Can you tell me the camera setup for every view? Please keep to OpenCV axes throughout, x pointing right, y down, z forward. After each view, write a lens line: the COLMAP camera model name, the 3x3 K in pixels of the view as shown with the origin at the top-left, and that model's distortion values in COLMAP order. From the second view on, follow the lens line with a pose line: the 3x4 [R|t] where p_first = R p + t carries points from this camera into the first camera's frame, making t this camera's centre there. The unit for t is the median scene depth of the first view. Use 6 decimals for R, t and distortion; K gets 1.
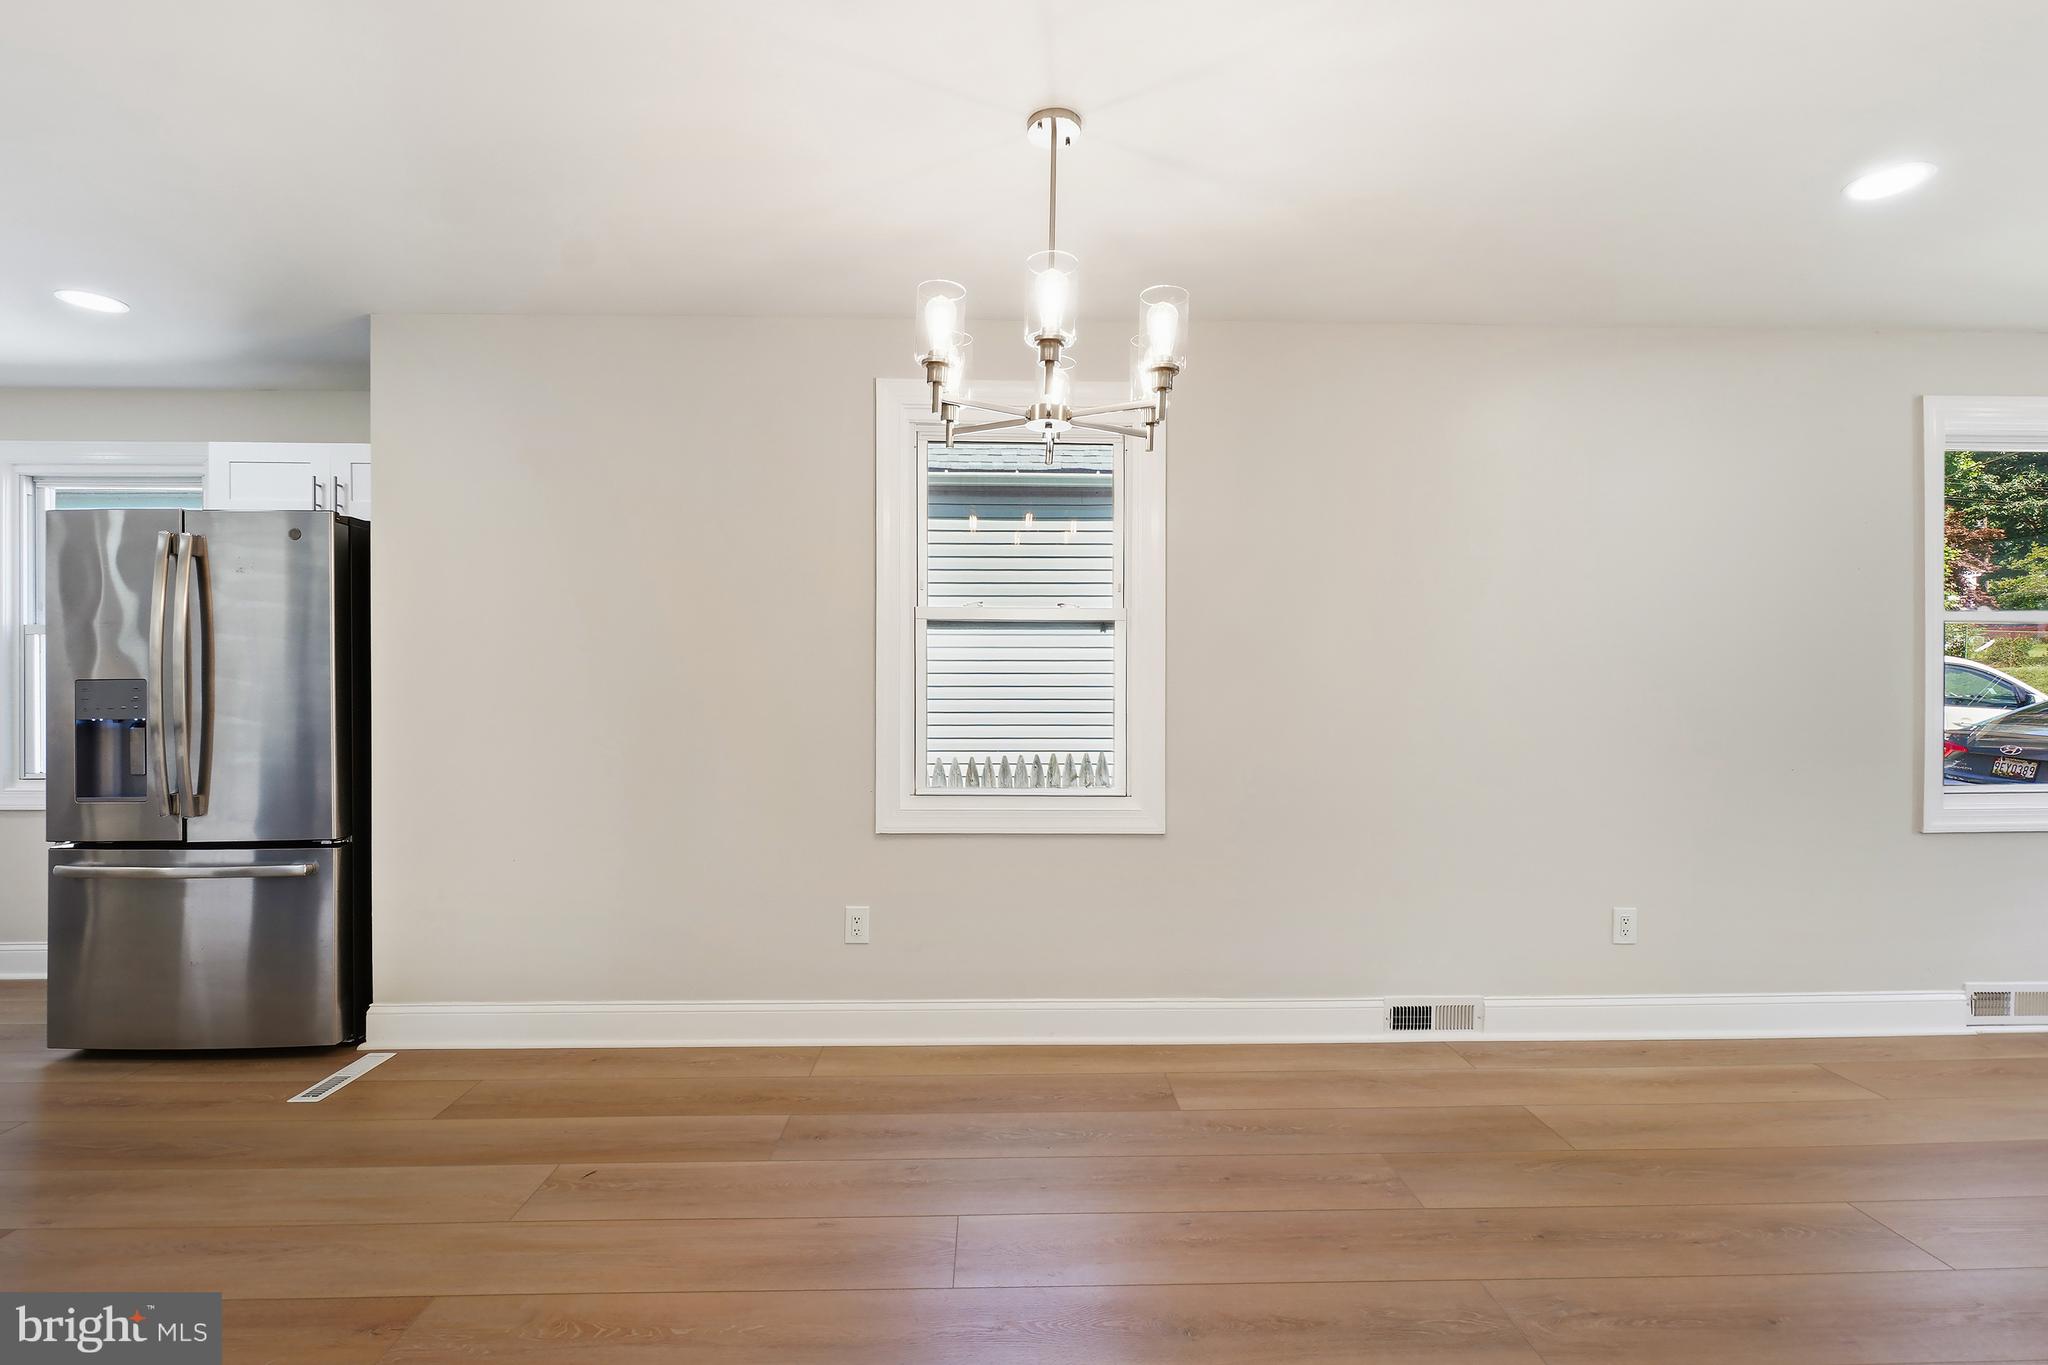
lens RADIAL K [[897.7, 0, 1032.8], [0, 897.7, 666.5], [0, 0, 1]] dist [-0.005475, 0.000885]
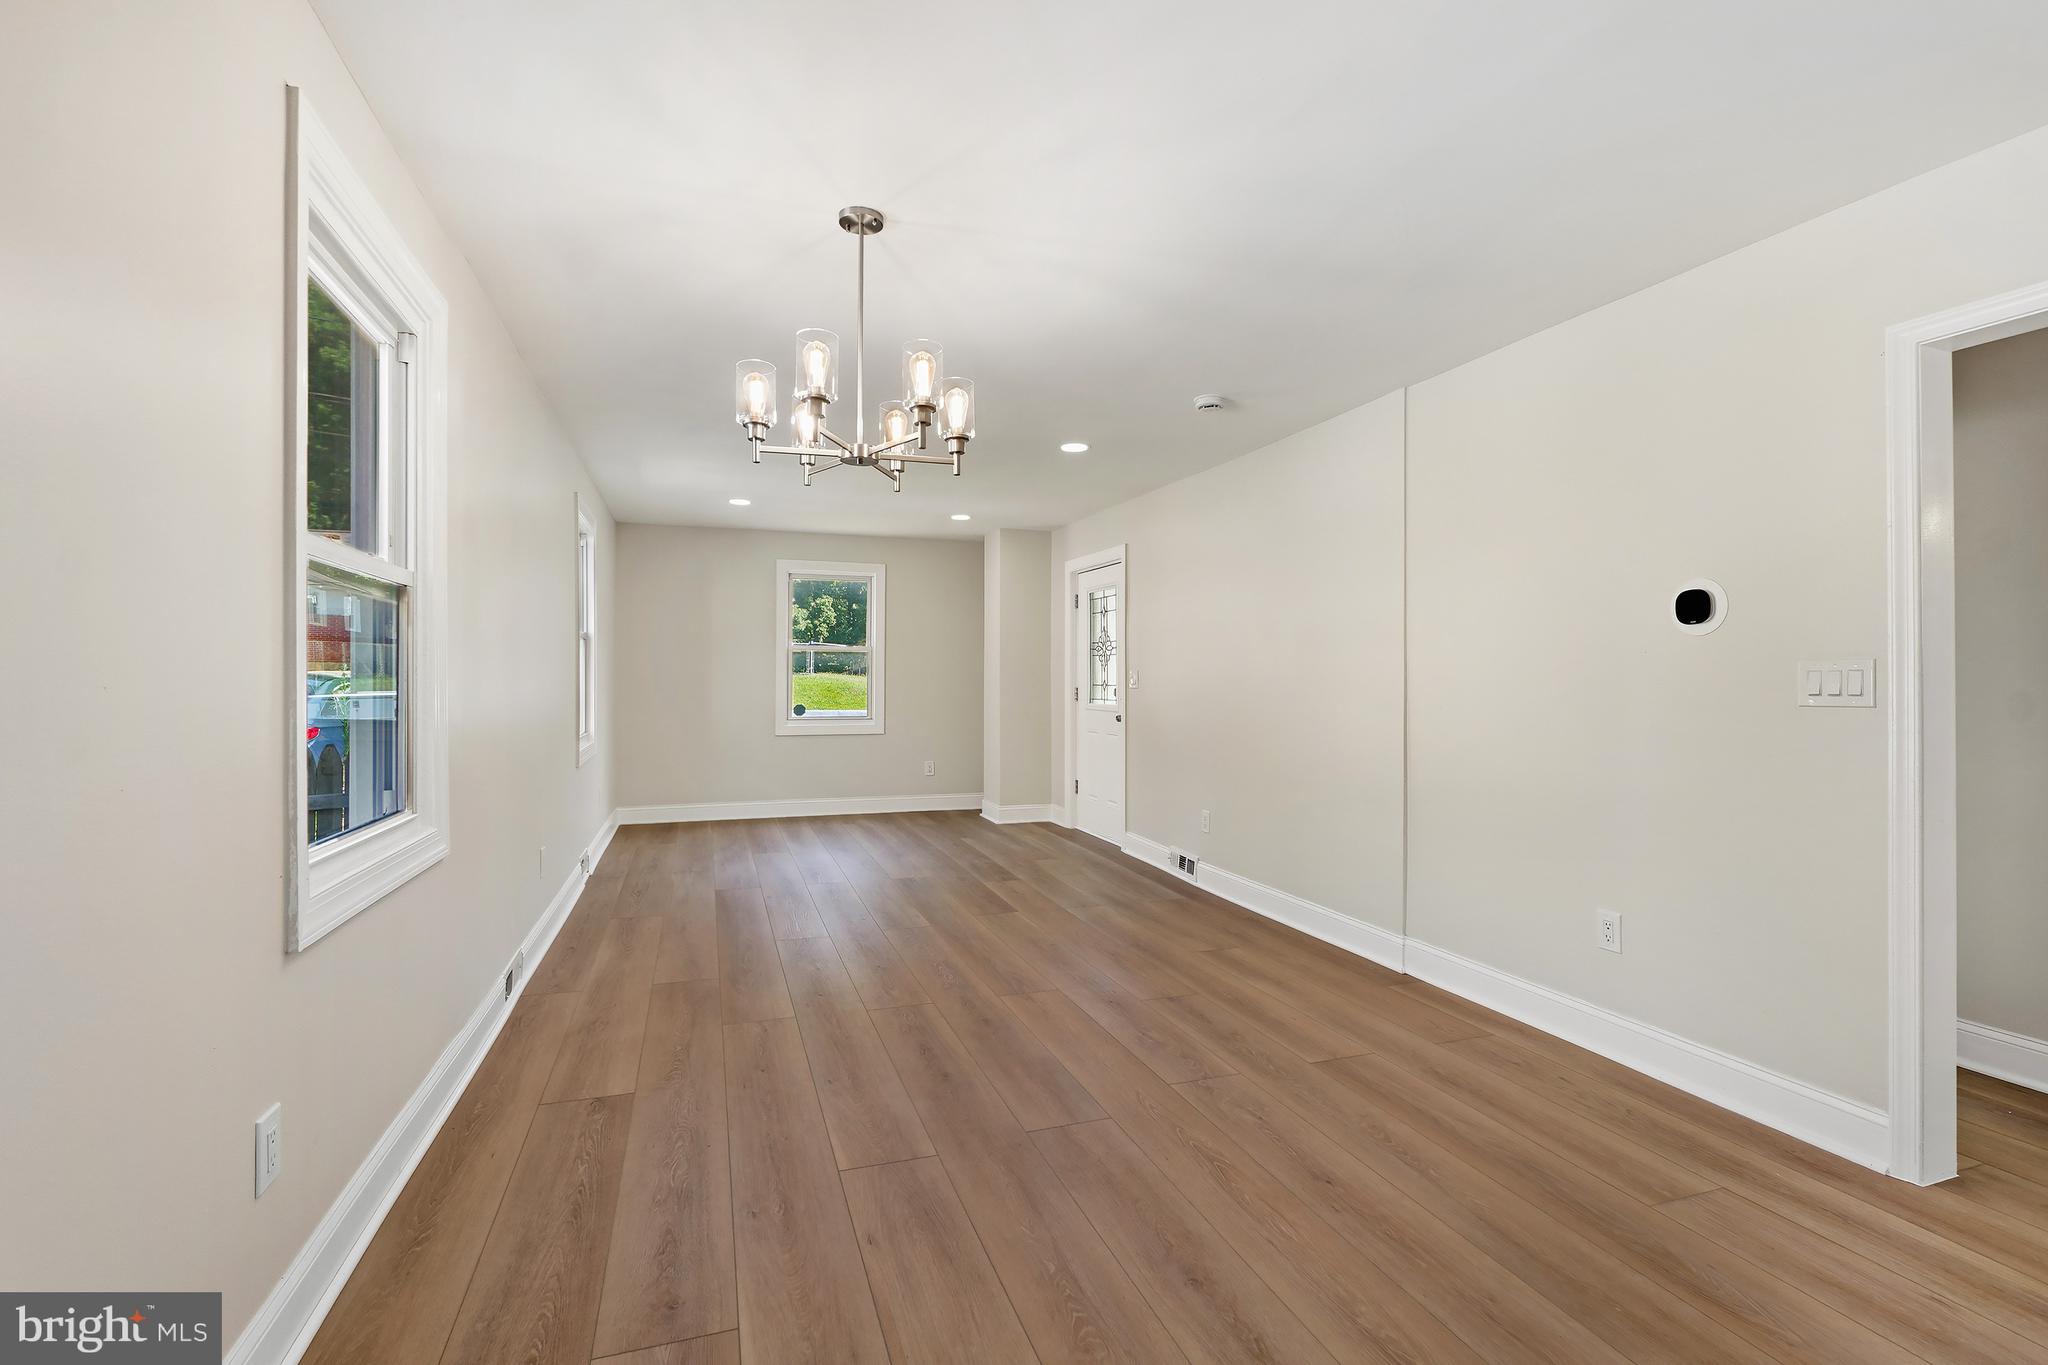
lens RADIAL K [[897.7, 0, 1003.1], [0, 897.7, 682.0], [0, 0, 1]] dist [-0.005475, 0.000885]
pose [[-0.284910, -0.003246, 0.958549, -0.836806], [-0.044466, 0.998962, -0.009834, 0.017492], [-0.957522, -0.045425, -0.284759, 0.816159]]
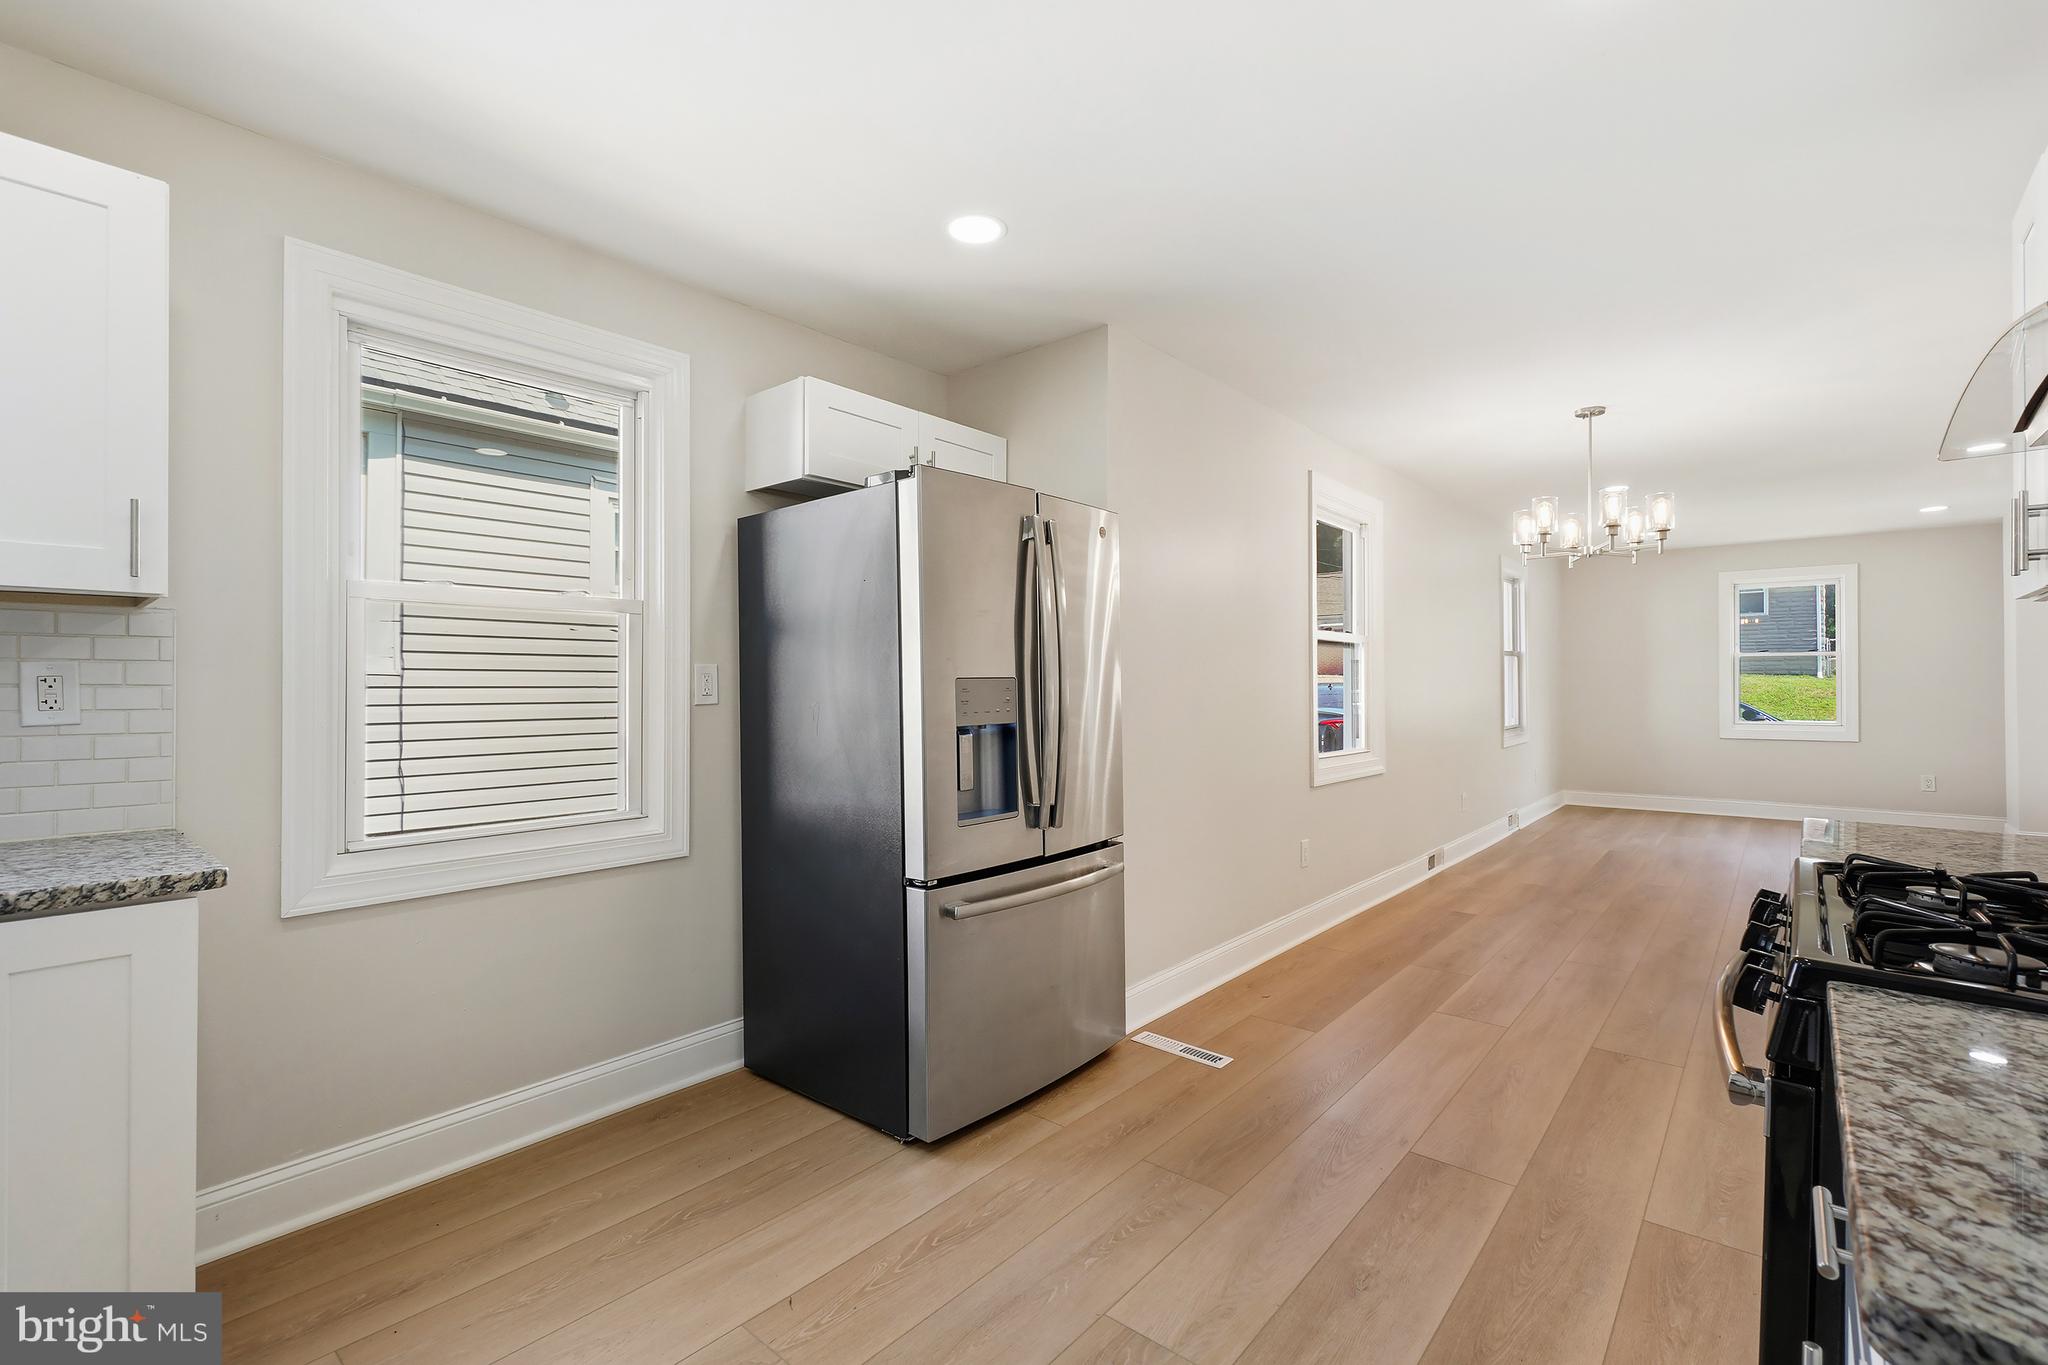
lens RADIAL K [[897.7, 0, 1032.1], [0, 897.7, 677.5], [0, 0, 1]] dist [-0.005475, 0.000885]
pose [[0.671048, 0.005511, 0.741394, -1.627192], [-0.027806, 0.999456, 0.017739, -0.000734], [-0.740893, -0.032519, 0.670836, 0.410784]]
